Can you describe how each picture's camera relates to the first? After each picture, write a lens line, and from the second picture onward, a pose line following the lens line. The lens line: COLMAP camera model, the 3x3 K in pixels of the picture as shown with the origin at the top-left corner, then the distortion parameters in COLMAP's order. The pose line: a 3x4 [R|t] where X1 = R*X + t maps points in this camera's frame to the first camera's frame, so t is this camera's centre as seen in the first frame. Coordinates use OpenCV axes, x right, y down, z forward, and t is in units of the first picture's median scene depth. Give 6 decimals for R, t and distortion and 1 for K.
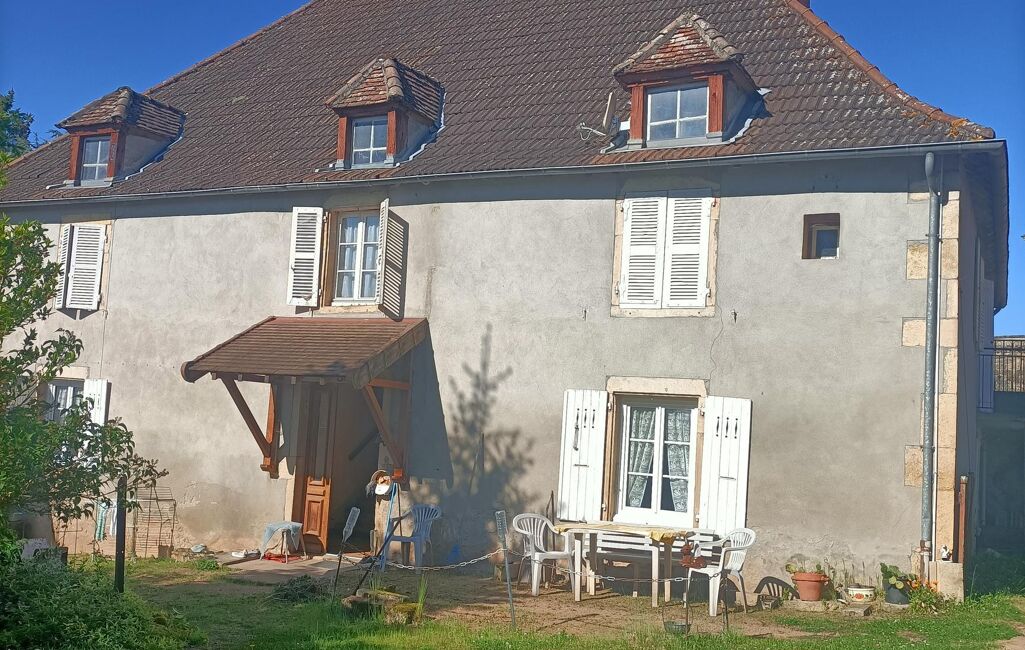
lens RADIAL K [[1026.5, 0, 512.5], [0, 1026.5, 325.0], [0, 0, 1]] dist [0.143491, -0.160843]
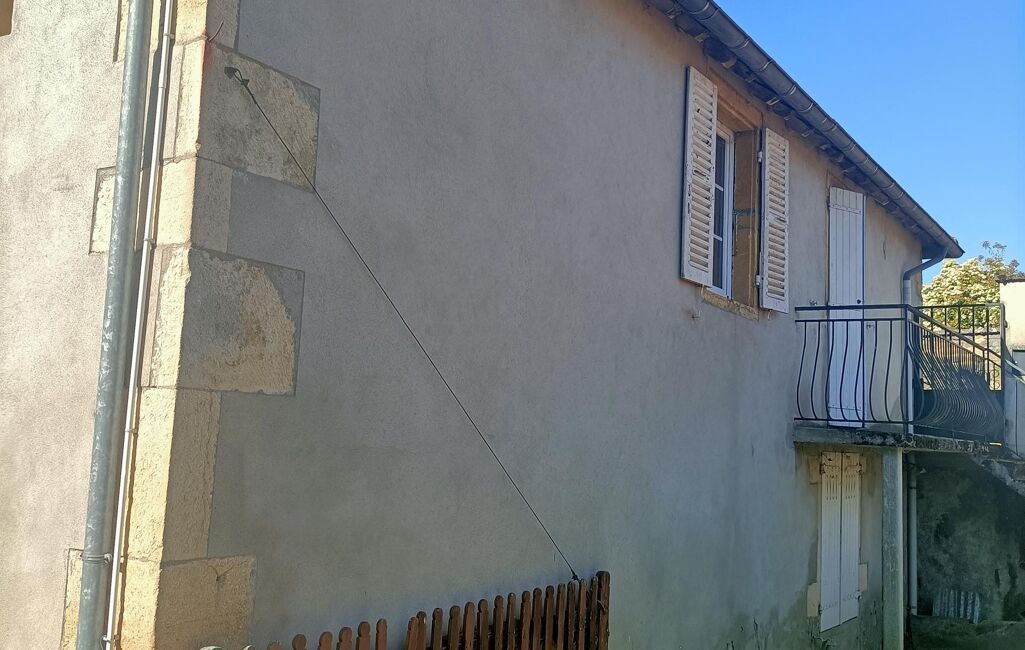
lens RADIAL K [[971.3, 0, 512.5], [0, 971.3, 325.0], [0, 0, 1]] dist [0.045531, -0.015937]
pose [[0.984846, -0.036120, -0.169628, 0.480781], [0.032397, 0.999171, -0.024666, 0.047939], [0.170378, 0.018797, 0.985199, 0.606479]]
